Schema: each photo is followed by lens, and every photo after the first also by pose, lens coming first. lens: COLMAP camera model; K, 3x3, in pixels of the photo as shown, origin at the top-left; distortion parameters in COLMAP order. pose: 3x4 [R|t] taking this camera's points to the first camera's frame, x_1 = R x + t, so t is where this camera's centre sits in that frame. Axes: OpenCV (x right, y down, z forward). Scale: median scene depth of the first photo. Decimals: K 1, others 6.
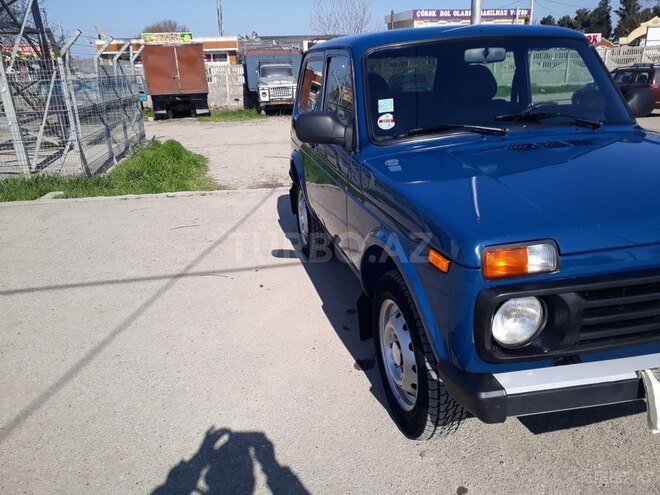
lens RADIAL K [[520.1, 0, 330.0], [0, 520.1, 247.5], [0, 0, 1]] dist [0.007309, -0.005573]
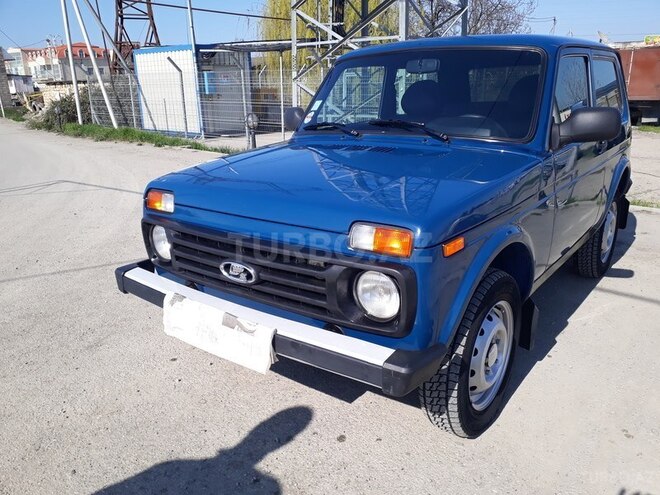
lens RADIAL K [[520.1, 0, 330.0], [0, 520.1, 247.5], [0, 0, 1]] dist [0.007309, -0.005573]
pose [[0.635708, 0.251580, -0.729783, 1.097476], [-0.255964, 0.960613, 0.108186, -0.084774], [0.728256, 0.118023, 0.675065, 0.196709]]
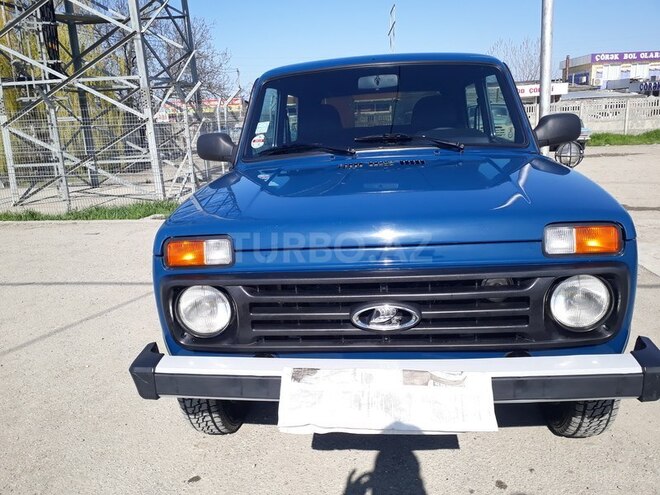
lens RADIAL K [[520.1, 0, 330.0], [0, 520.1, 247.5], [0, 0, 1]] dist [0.007309, -0.005573]
pose [[0.948903, 0.068578, -0.308026, 0.566036], [-0.094897, 0.992932, -0.071276, 0.038972], [0.300961, 0.096865, 0.948704, 0.032361]]
